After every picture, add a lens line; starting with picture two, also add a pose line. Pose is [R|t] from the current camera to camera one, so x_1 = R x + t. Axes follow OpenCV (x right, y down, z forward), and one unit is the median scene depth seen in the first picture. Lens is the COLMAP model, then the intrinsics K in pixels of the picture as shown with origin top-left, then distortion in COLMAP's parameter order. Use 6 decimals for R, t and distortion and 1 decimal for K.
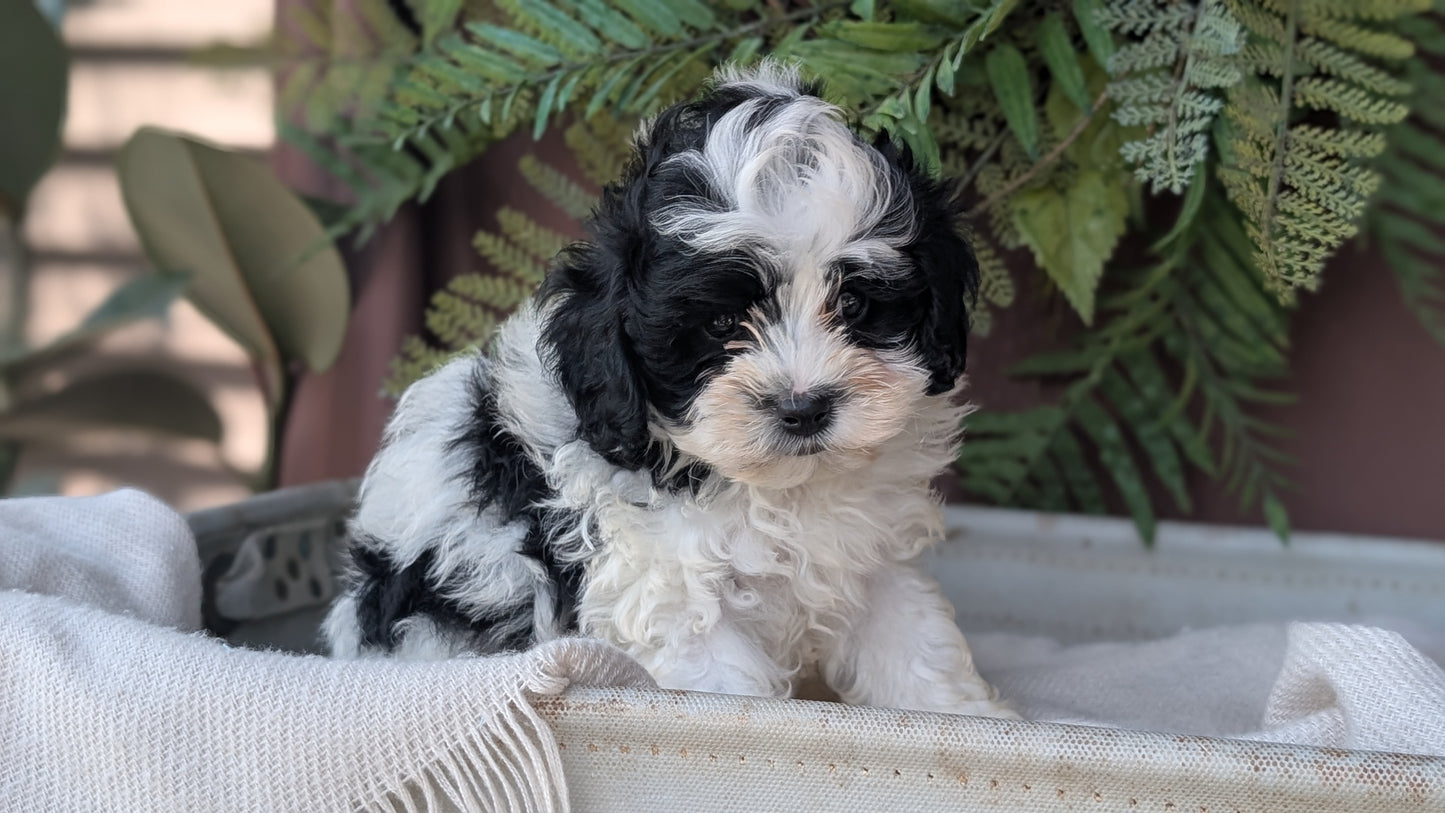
lens RADIAL K [[1853.3, 0, 805.1], [0, 1853.3, 456.1], [0, 0, 1]] dist [0.185033, -0.583380]
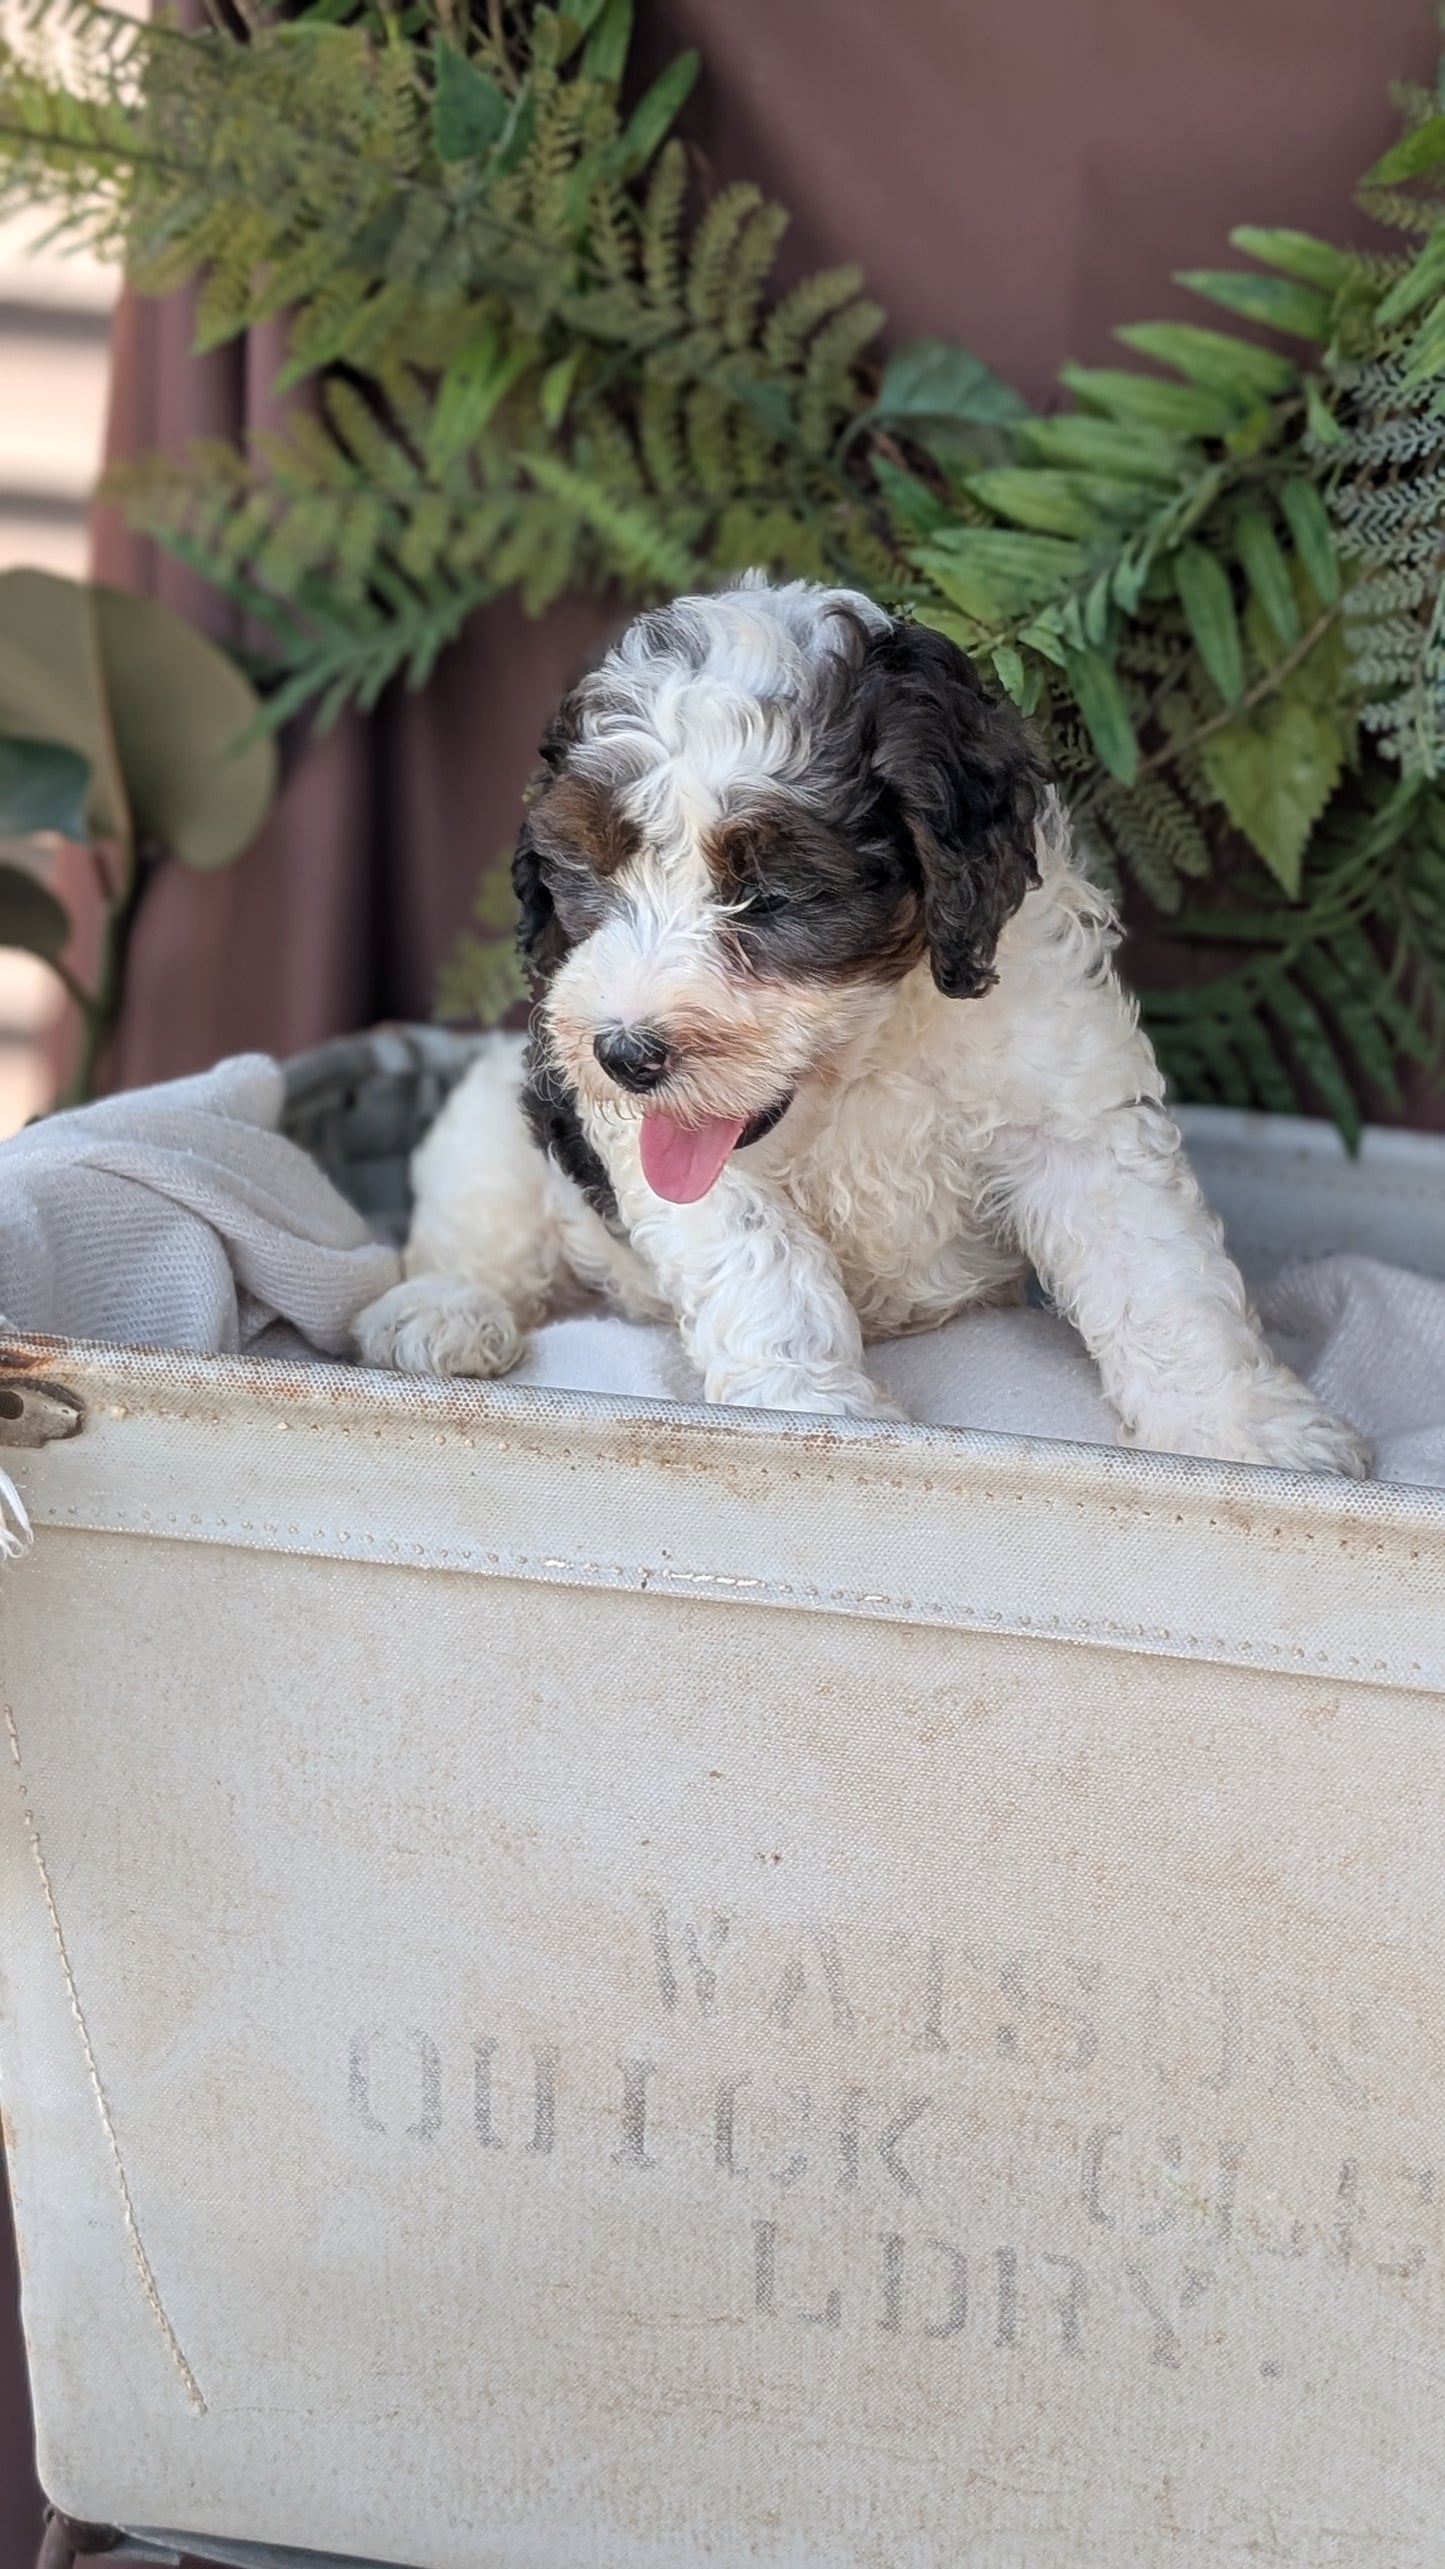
lens RADIAL K [[3294.8, 0, 724.0], [0, 3294.8, 1148.0], [0, 0, 1]] dist [0.185033, -0.583380]
pose [[0.998628, 0.019003, 0.048799, -0.157871], [-0.024771, 0.992410, 0.120455, -0.131445], [-0.046140, -0.121499, 0.991519, -0.410715]]
